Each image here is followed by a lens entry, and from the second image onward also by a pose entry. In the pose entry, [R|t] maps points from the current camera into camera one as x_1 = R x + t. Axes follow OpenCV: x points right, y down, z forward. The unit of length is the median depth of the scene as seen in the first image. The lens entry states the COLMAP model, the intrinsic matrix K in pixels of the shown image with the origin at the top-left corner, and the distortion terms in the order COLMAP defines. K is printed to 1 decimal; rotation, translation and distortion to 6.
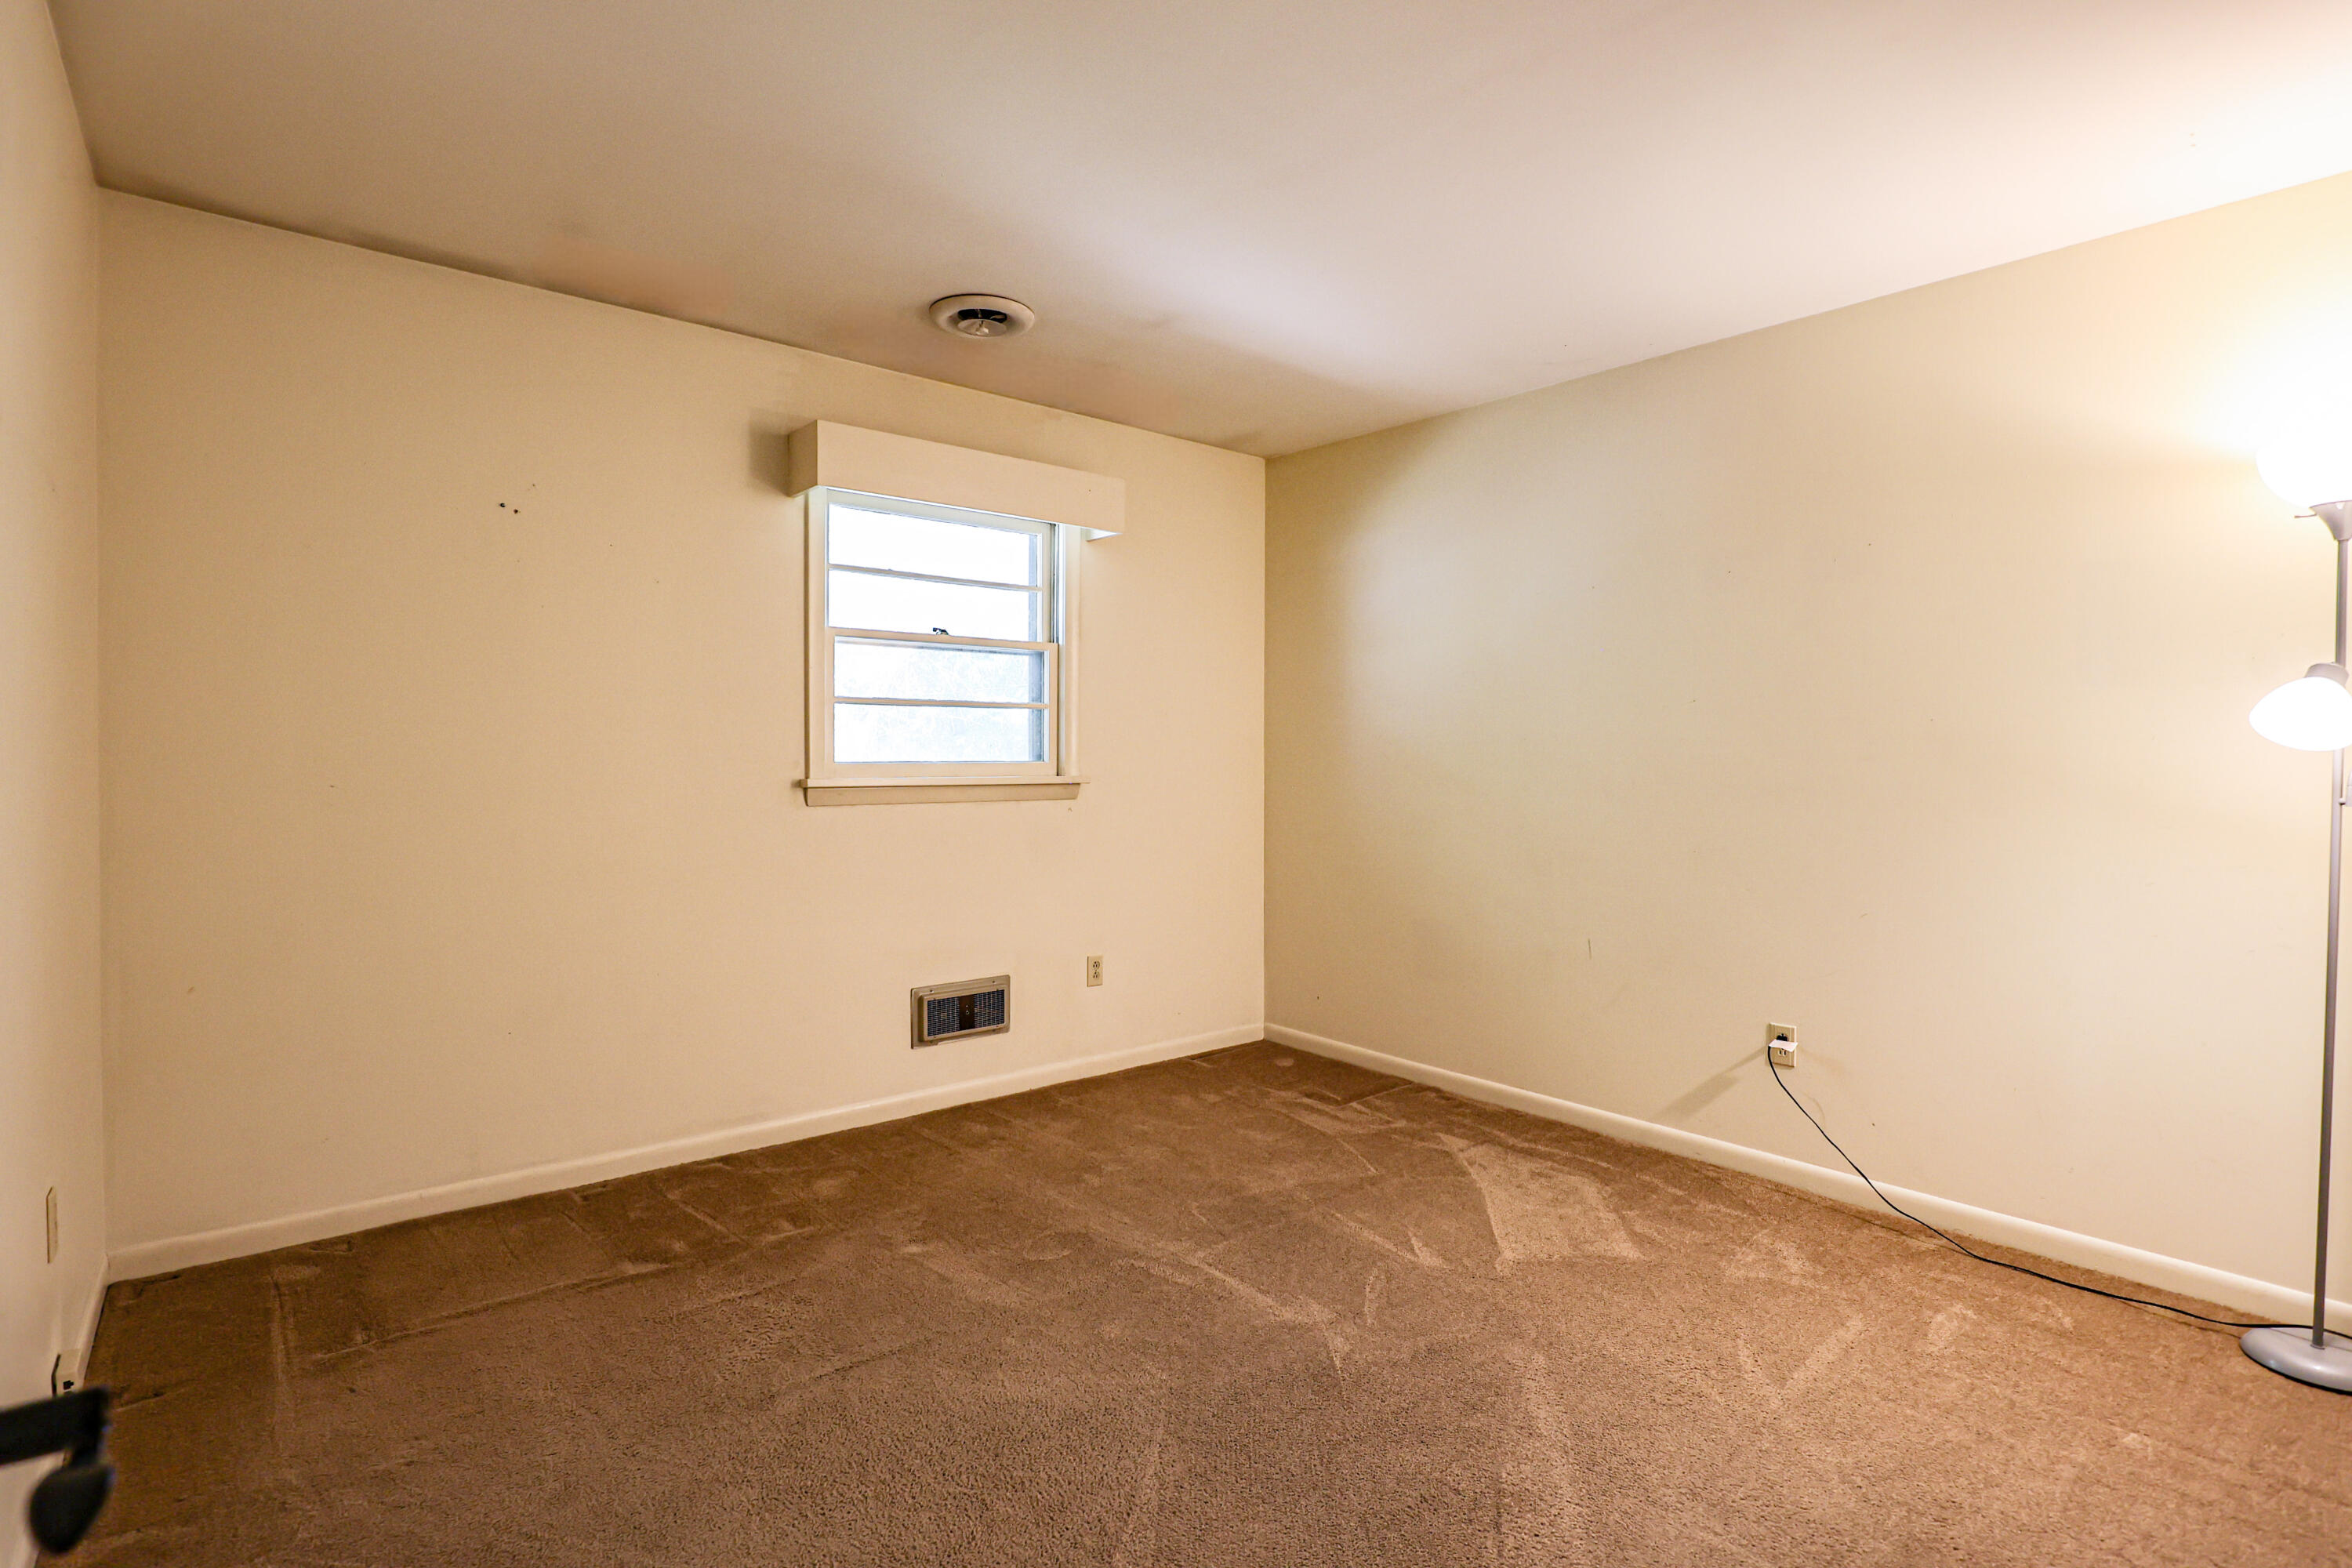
lens RADIAL K [[1110.5, 0, 1173.9], [0, 1110.5, 771.3], [0, 0, 1]] dist [-0.030876, 0.004669]
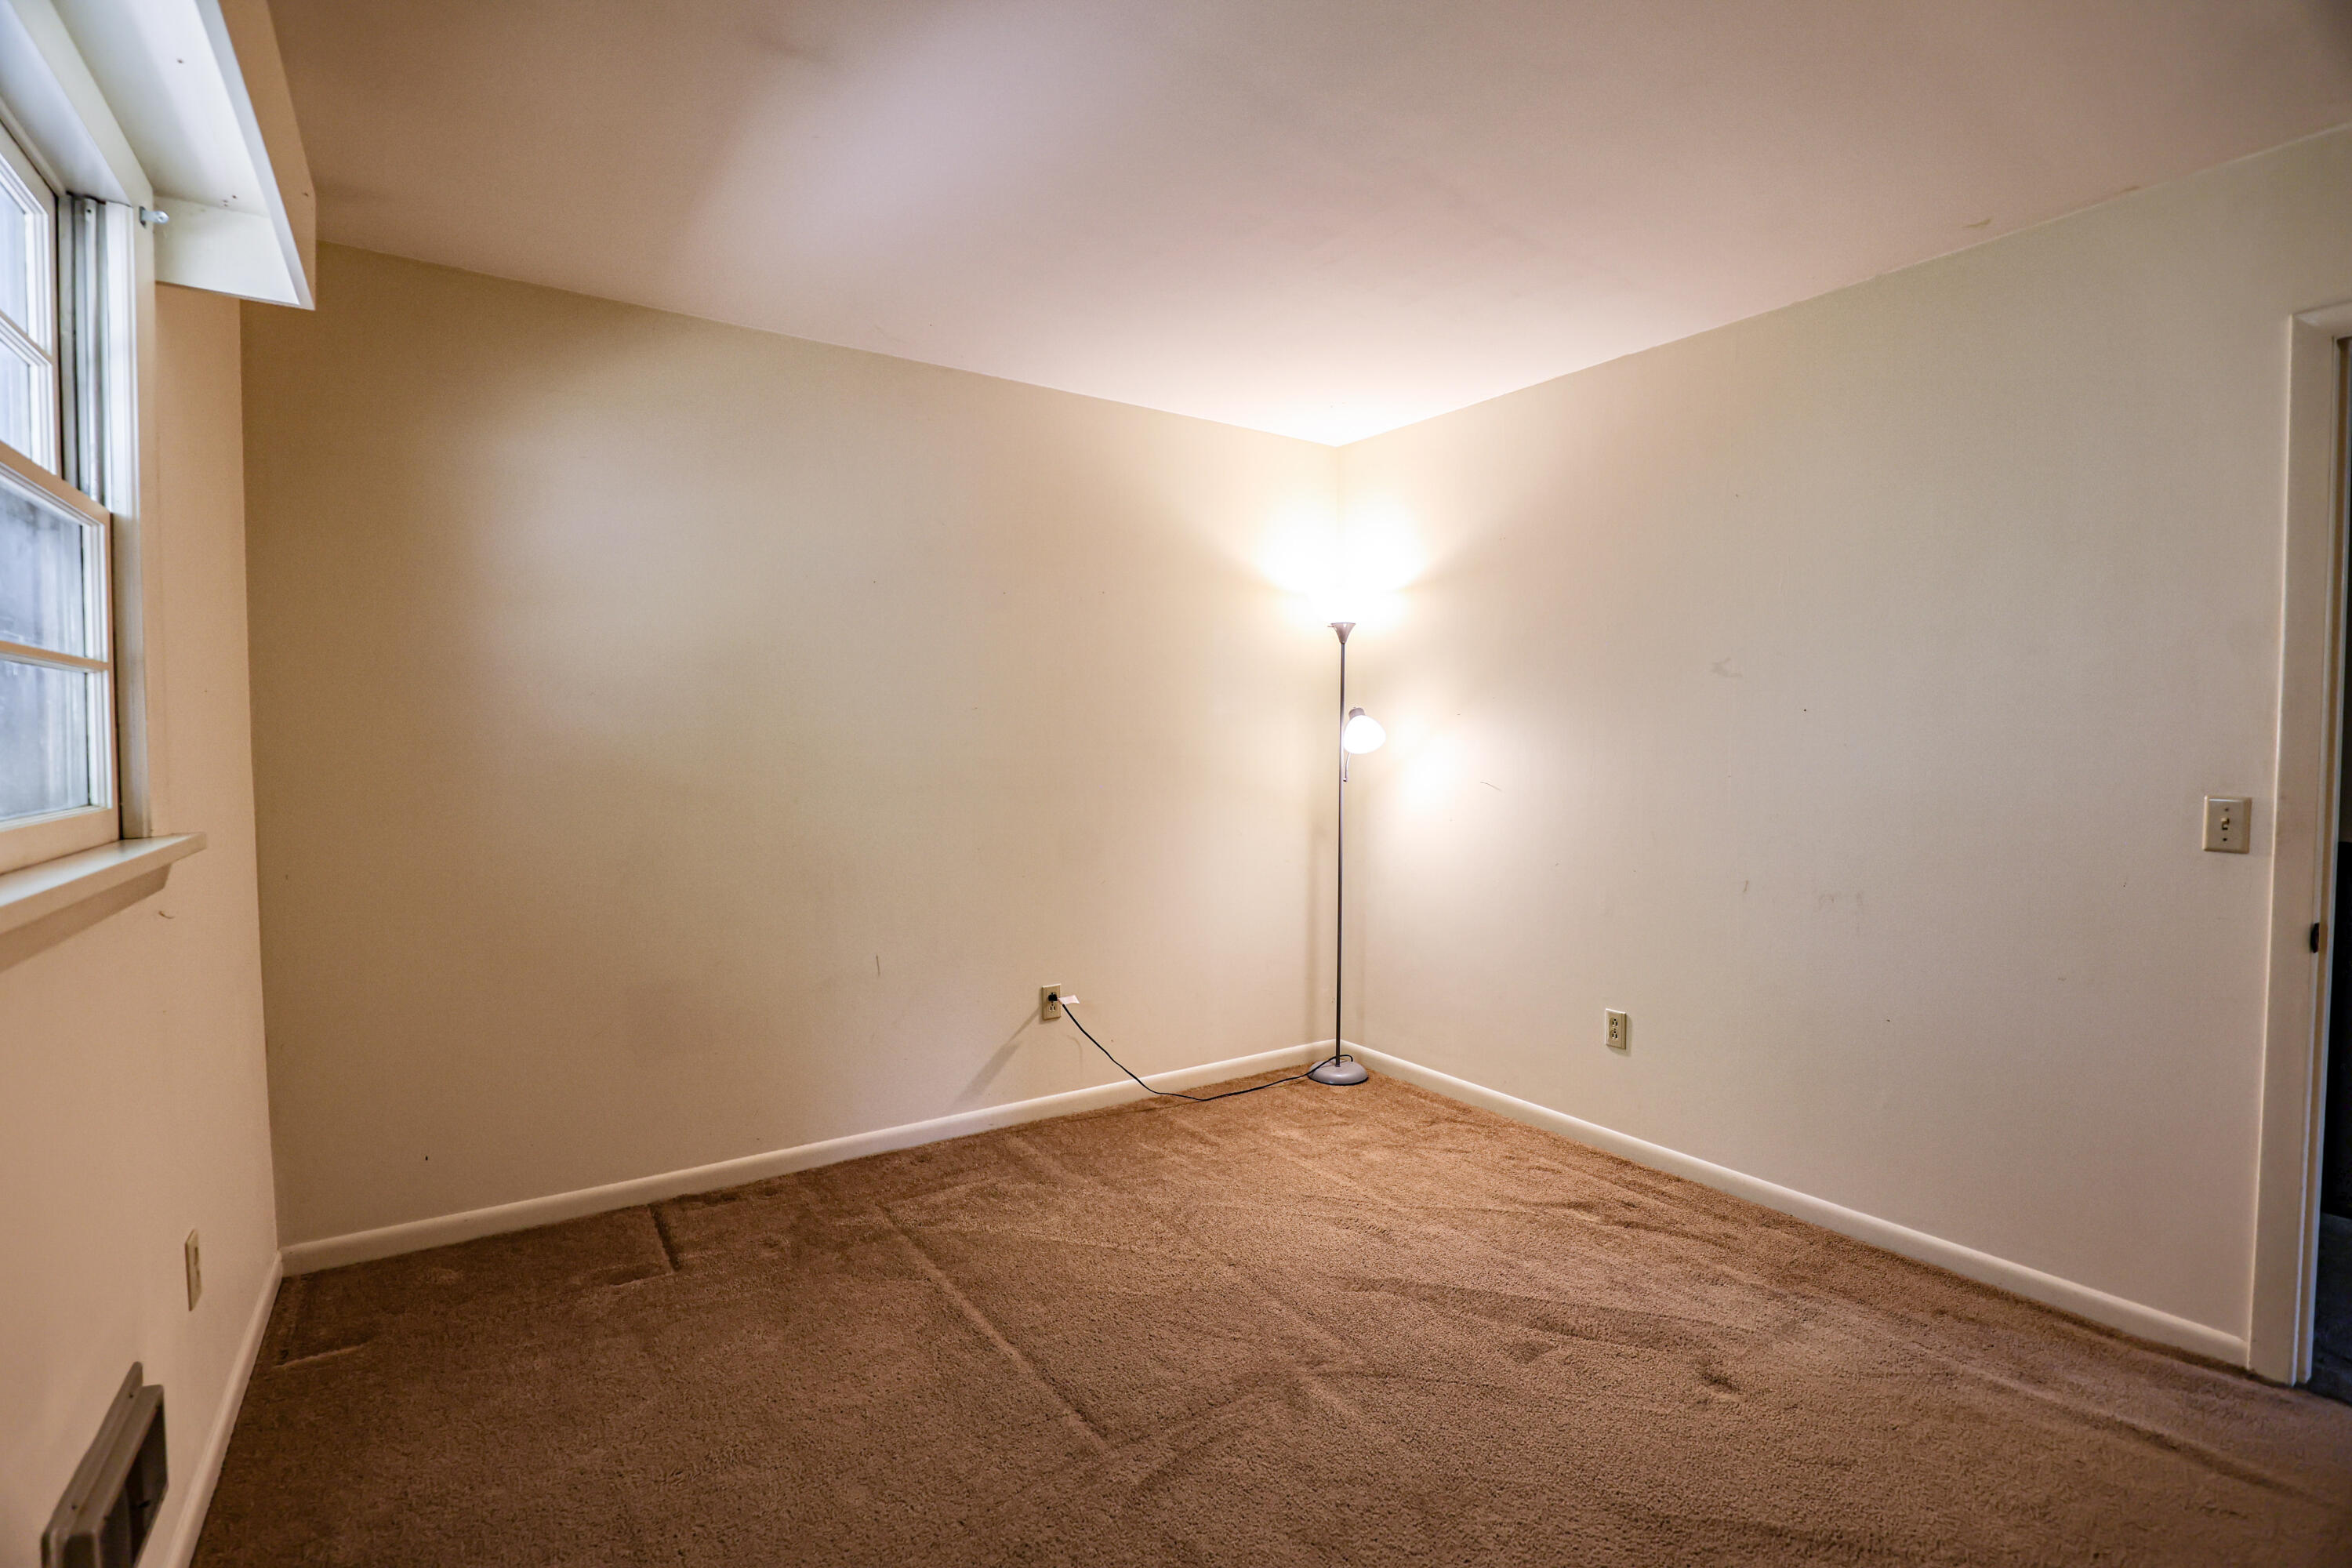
lens RADIAL K [[1047.8, 0, 1176.0], [0, 1047.8, 784.0], [0, 0, 1]] dist [-0.027422, 0.003710]
pose [[0.120355, -0.044443, 0.991736, -0.448467], [0.015202, 0.998963, 0.042922, -0.027383], [-0.992614, 0.009911, 0.120906, 0.600665]]
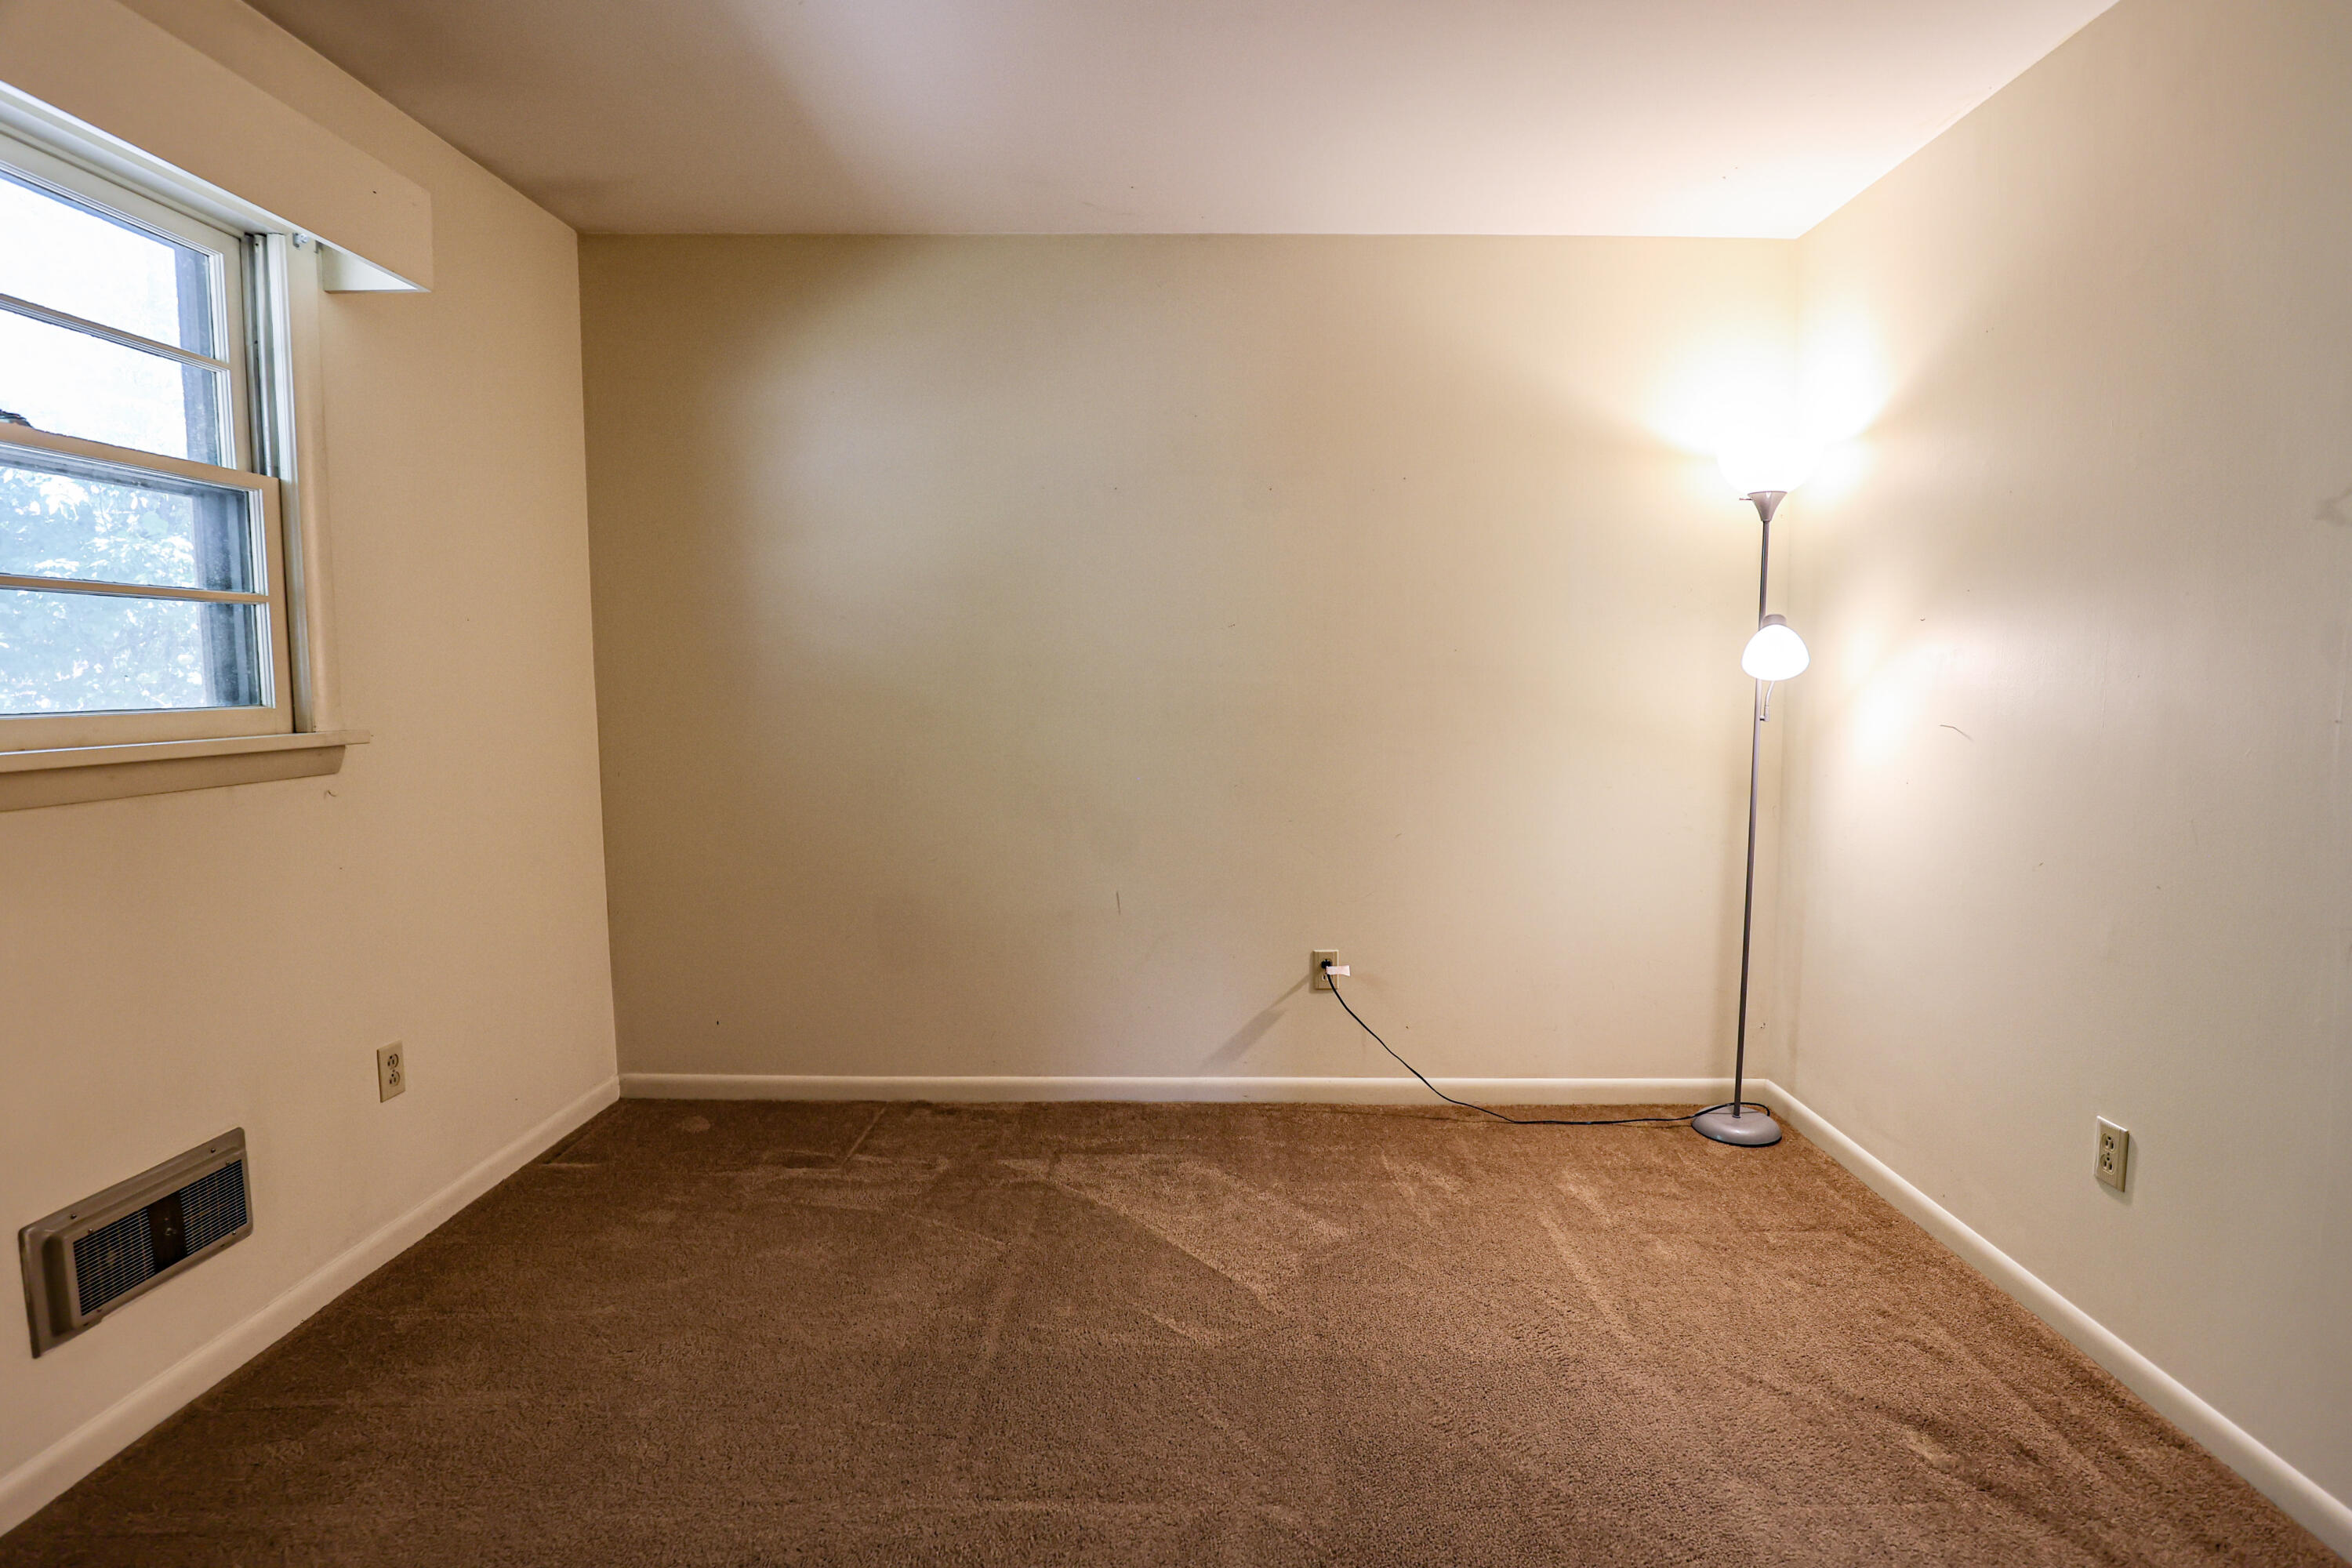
lens RADIAL K [[1110.5, 0, 1173.9], [0, 1110.5, 771.3], [0, 0, 1]] dist [-0.030876, 0.004669]
pose [[0.649596, -0.069678, 0.757080, -0.246434], [0.013419, 0.996687, 0.080217, -0.014506], [-0.760161, -0.041949, 0.648379, 0.372007]]
